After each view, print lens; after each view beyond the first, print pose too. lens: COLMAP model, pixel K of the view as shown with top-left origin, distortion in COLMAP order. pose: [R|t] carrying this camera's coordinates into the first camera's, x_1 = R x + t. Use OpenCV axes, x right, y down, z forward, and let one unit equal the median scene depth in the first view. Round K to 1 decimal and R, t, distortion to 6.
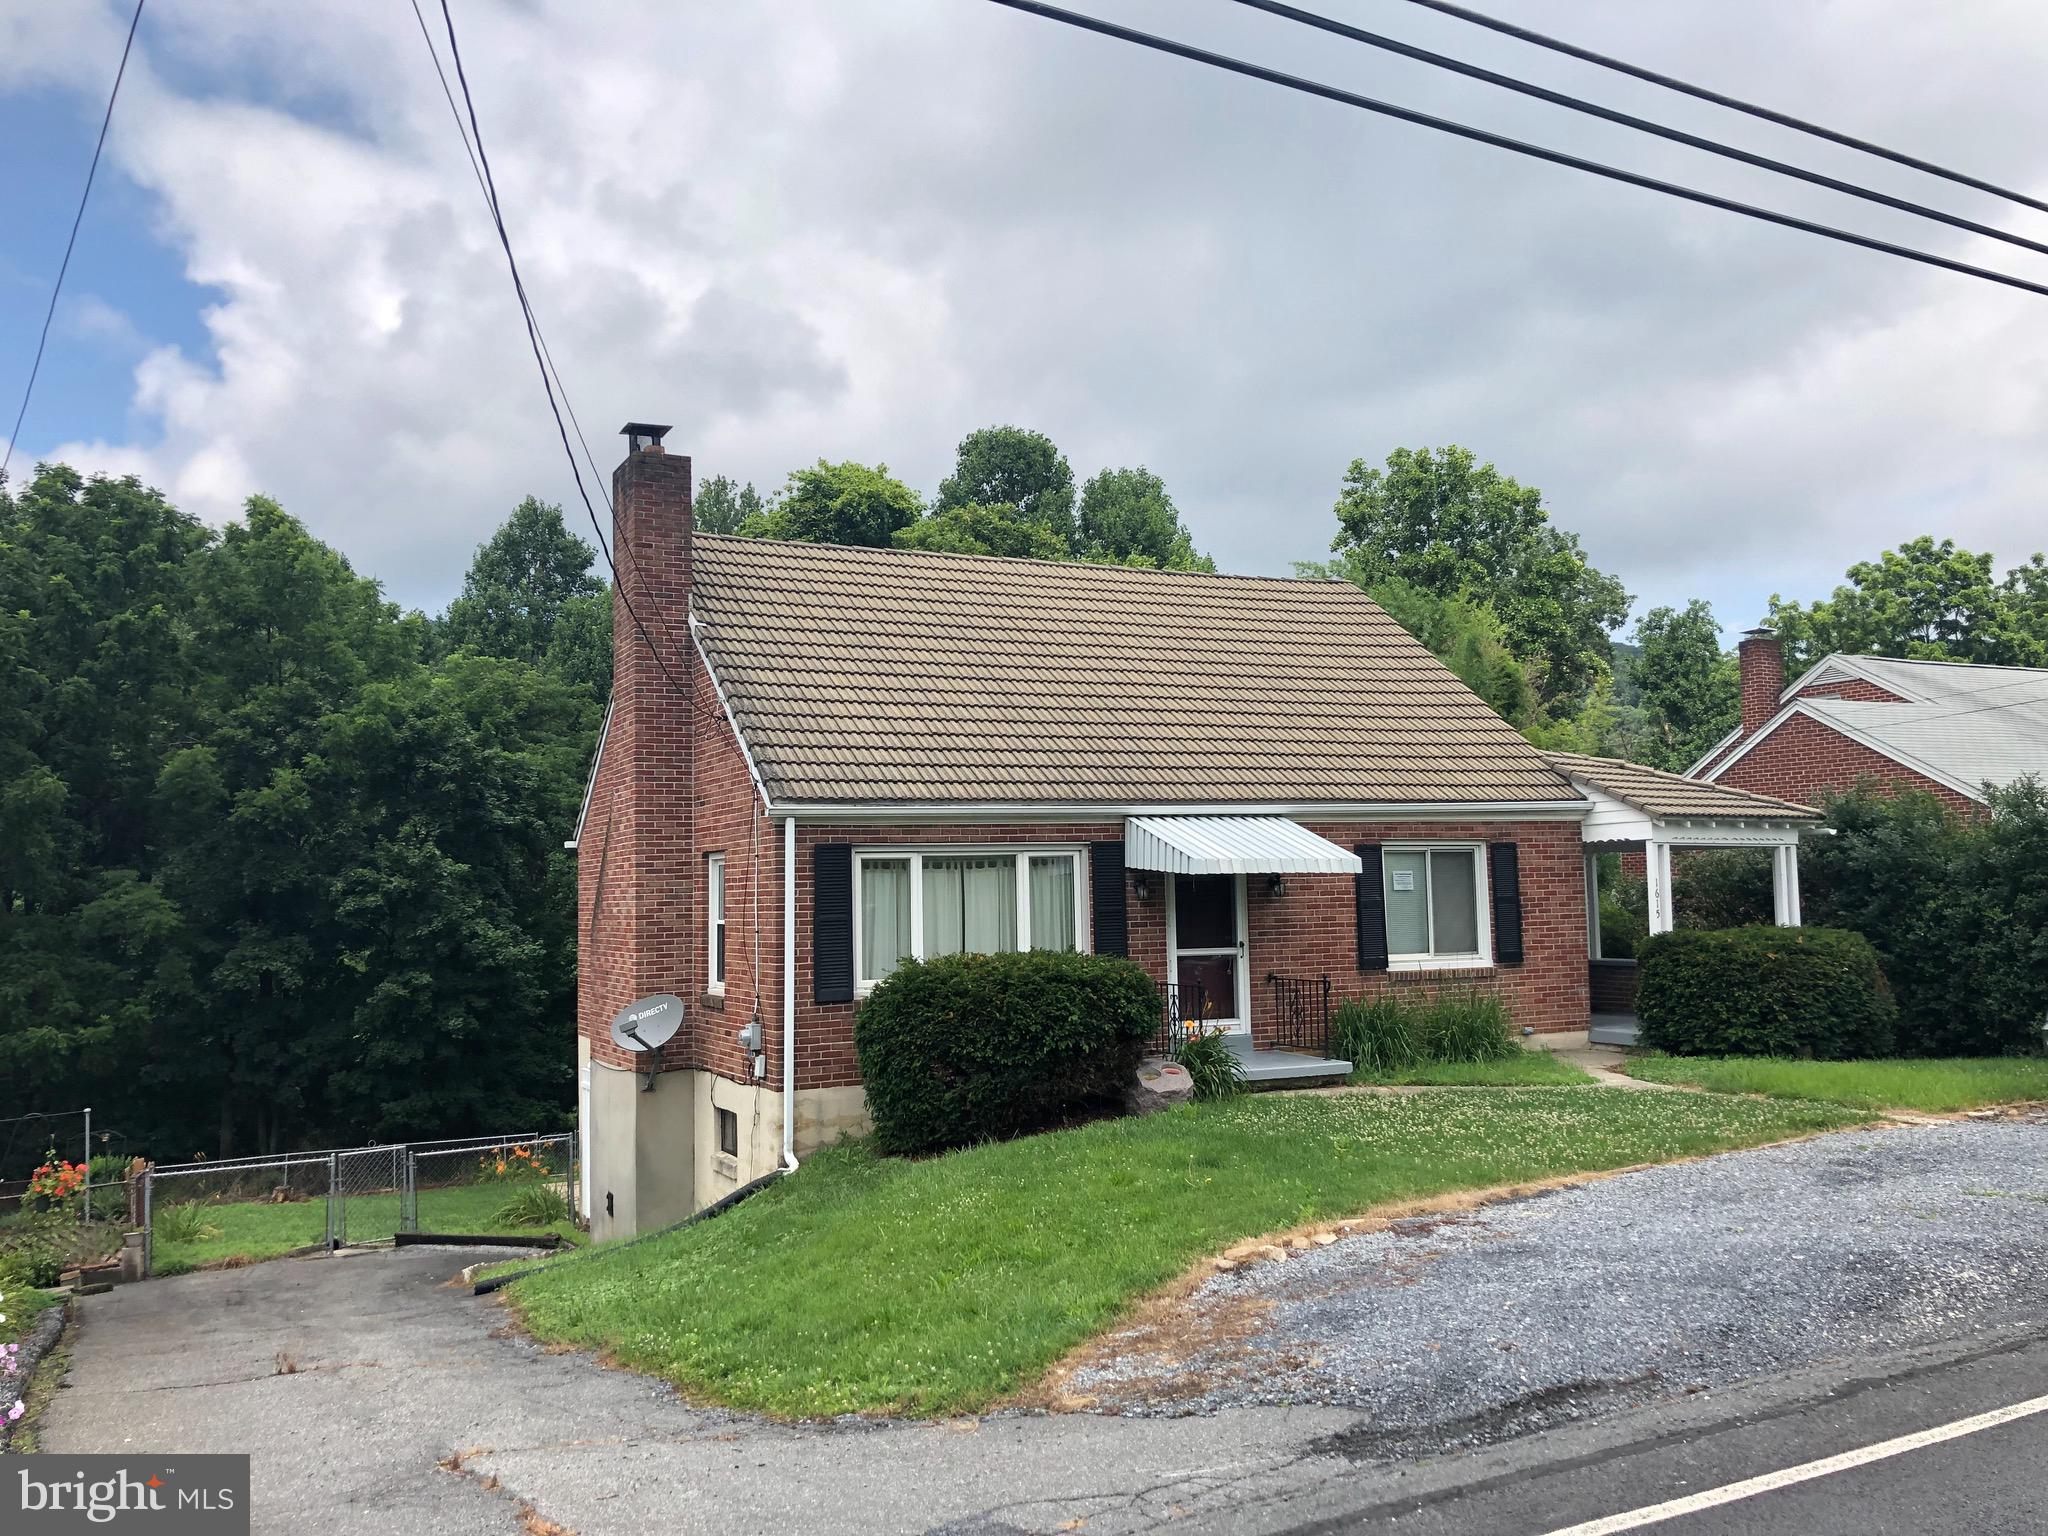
lens RADIAL K [[1688.1, 0, 1020.2], [0, 1688.1, 767.5], [0, 0, 1]] dist [0.042781, -0.038752]
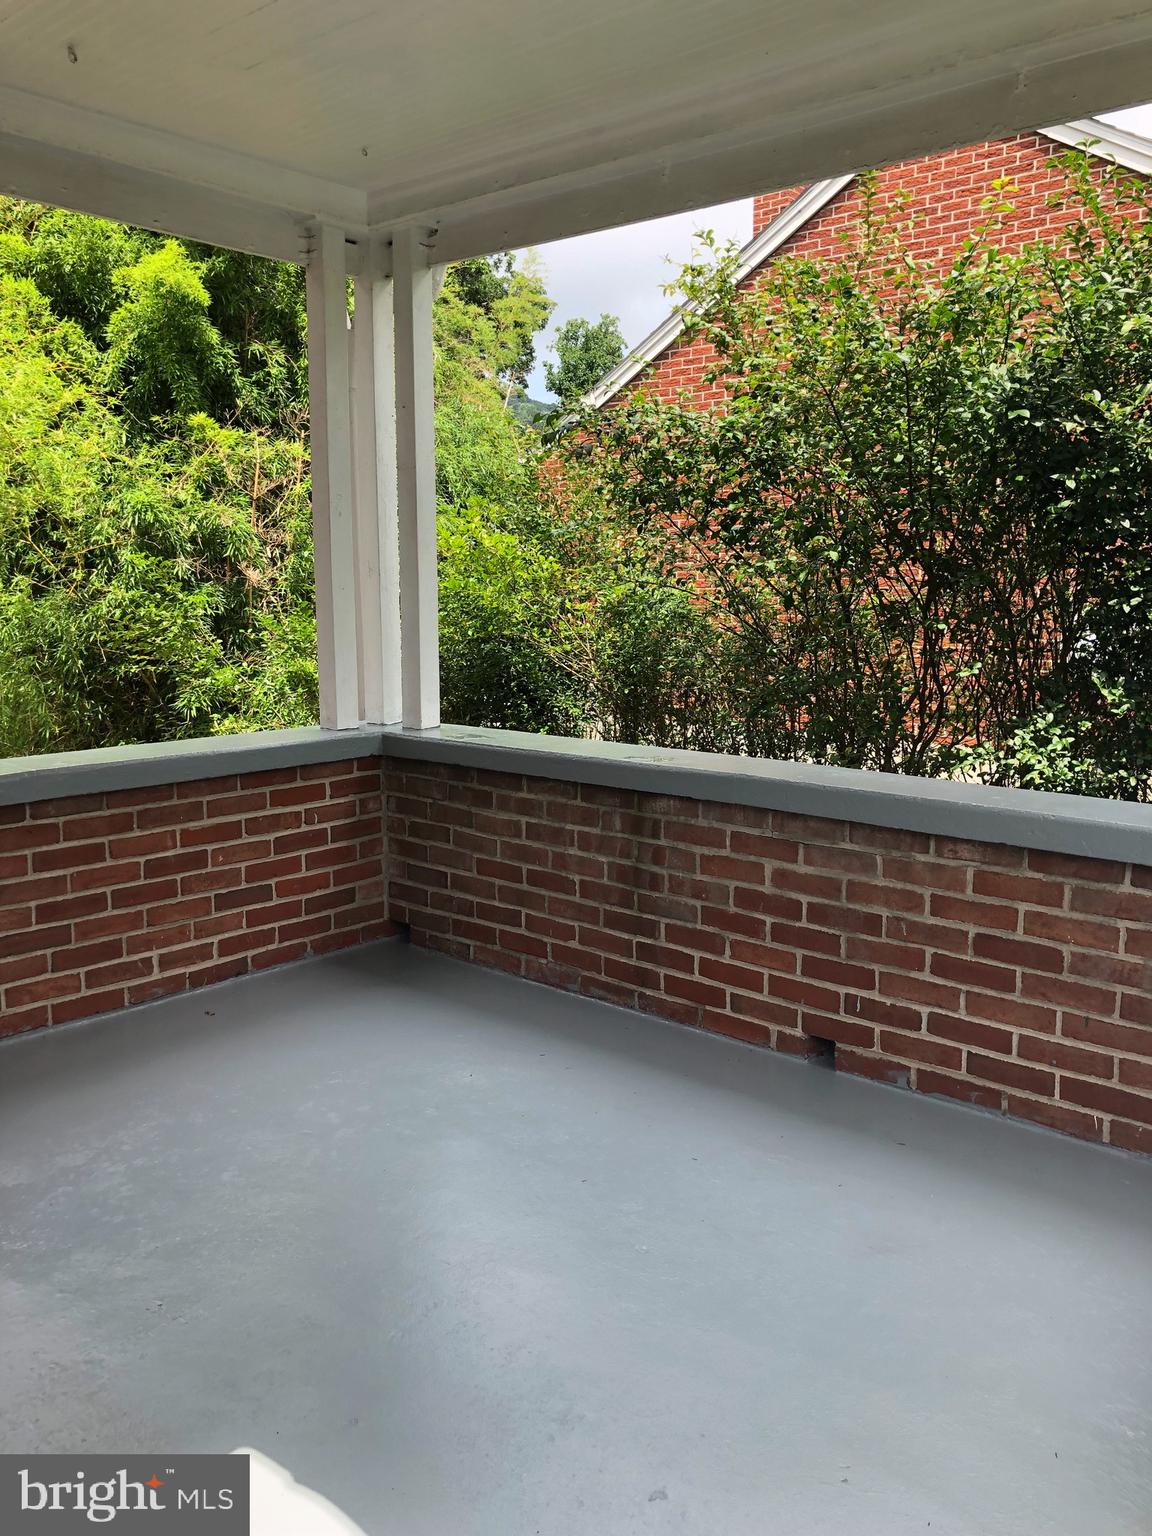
lens RADIAL K [[1266.1, 0, 574.6], [0, 1266.1, 766.9], [0, 0, 1]] dist [0.042781, -0.038752]
pose [[0.930757, -0.025124, 0.364773, 0.361652], [-0.053967, 0.977270, 0.205014, 0.098033], [-0.361633, -0.210504, 0.908245, 1.015926]]
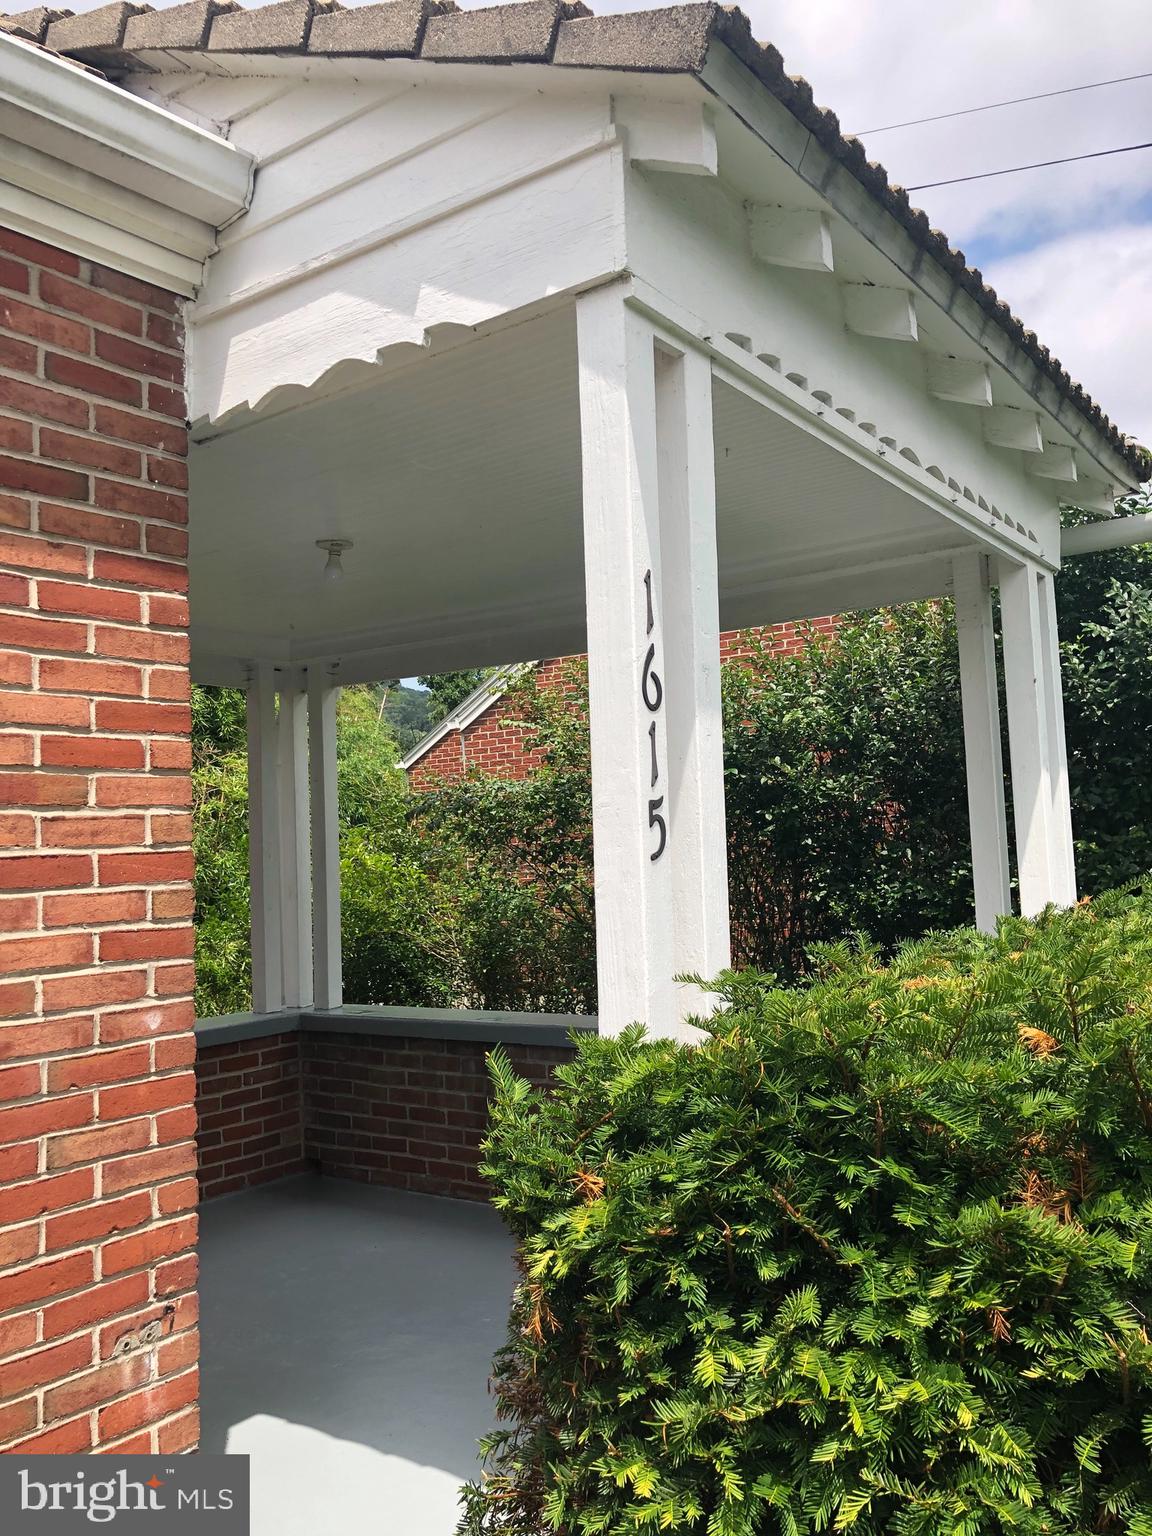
lens RADIAL K [[1266.1, 0, 571.5], [0, 1266.1, 734.4], [0, 0, 1]] dist [0.042781, -0.038752]
pose [[0.891476, 0.032077, 0.451931, 0.330816], [-0.016632, 0.999135, -0.038107, 0.083917], [-0.452762, 0.026455, 0.891239, 0.931726]]
